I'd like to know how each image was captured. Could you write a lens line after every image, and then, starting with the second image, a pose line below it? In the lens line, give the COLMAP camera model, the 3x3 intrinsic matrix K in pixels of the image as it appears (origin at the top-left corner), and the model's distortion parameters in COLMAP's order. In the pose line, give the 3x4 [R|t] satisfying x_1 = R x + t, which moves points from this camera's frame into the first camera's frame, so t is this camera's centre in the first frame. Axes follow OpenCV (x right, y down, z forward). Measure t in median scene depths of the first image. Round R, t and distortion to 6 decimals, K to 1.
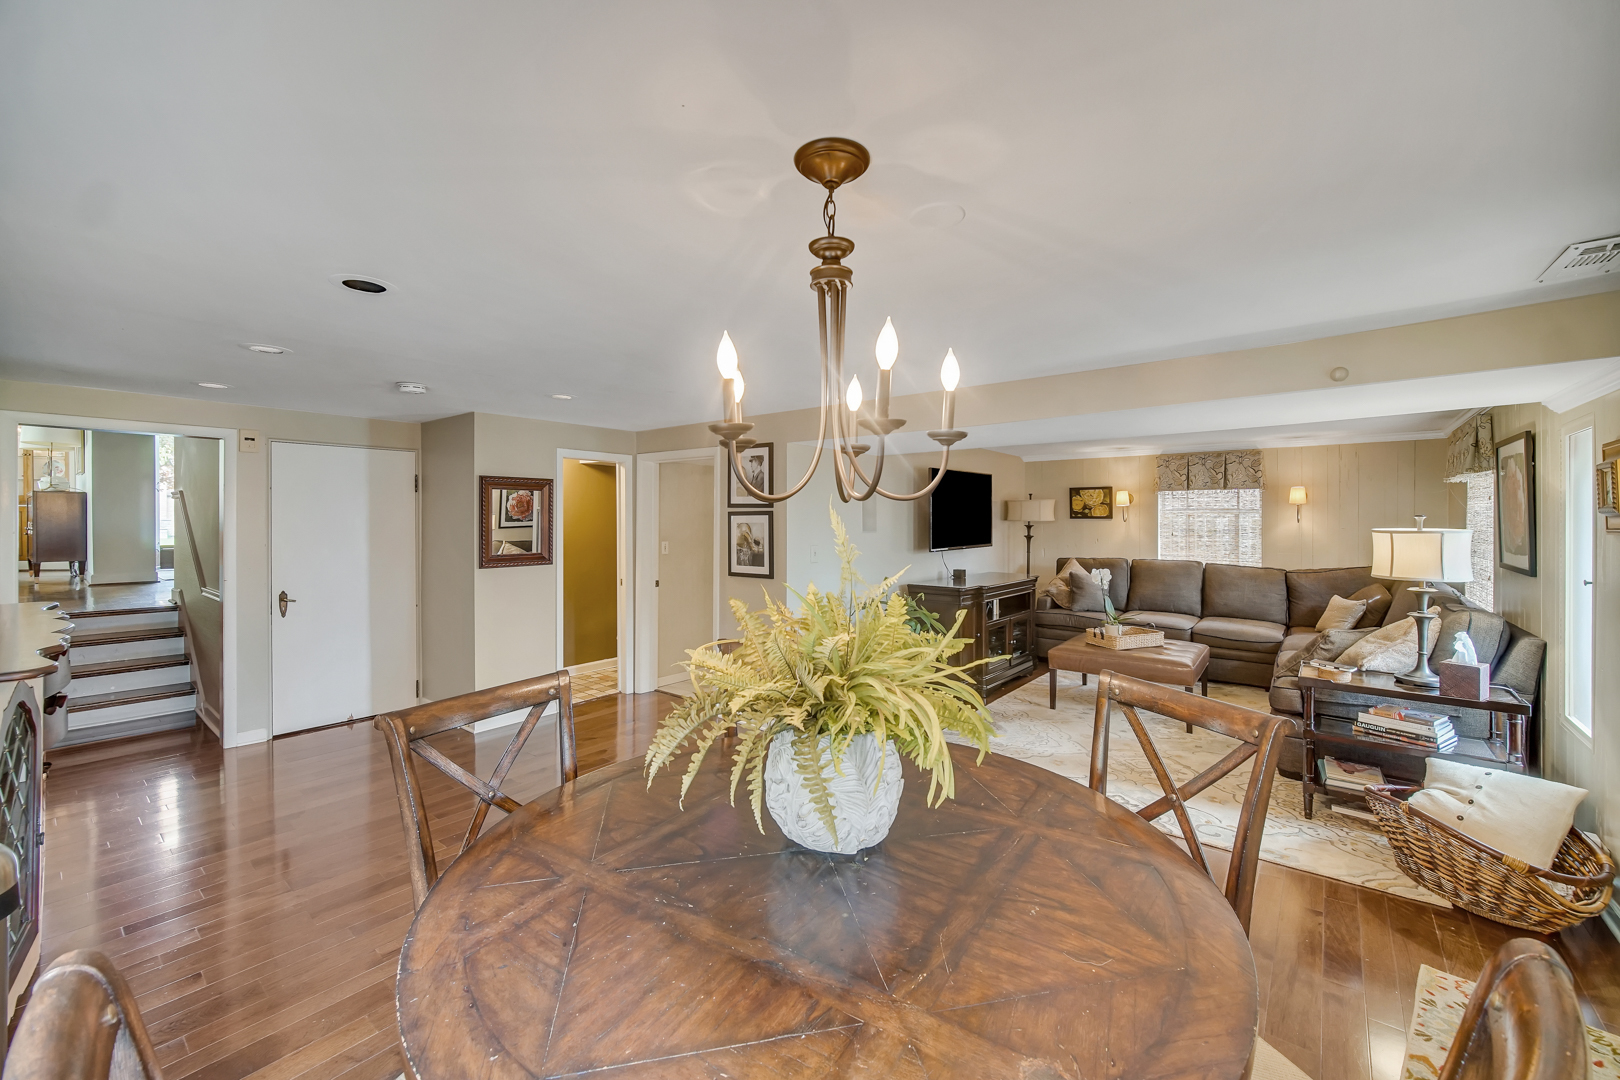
lens RADIAL K [[670.0, 0, 813.4], [0, 670.0, 521.5], [0, 0, 1]] dist [-0.002057, -0.000066]
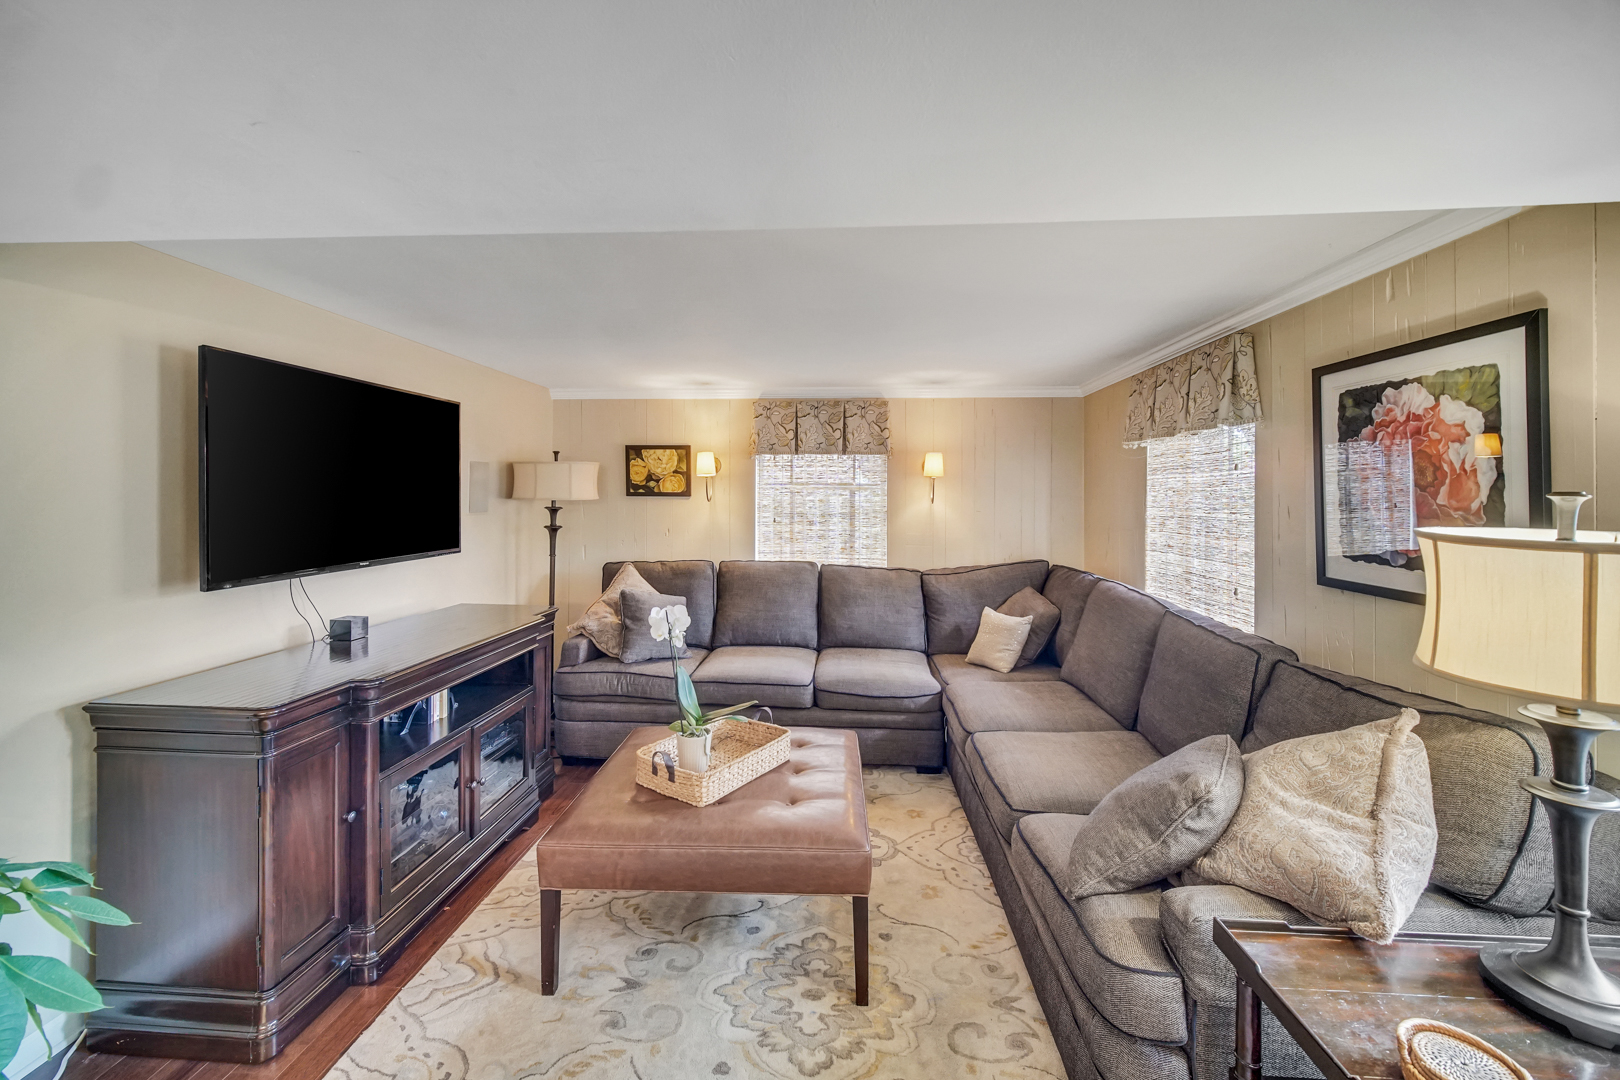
lens RADIAL K [[657.0, 0, 805.0], [0, 657.0, 492.0], [0, 0, 1]] dist [-0.002161, -0.000086]
pose [[0.826603, 0.005263, 0.562761, 0.204058], [-0.002261, 0.999979, -0.006032, -0.005289], [-0.562781, 0.003714, 0.826598, 0.466212]]
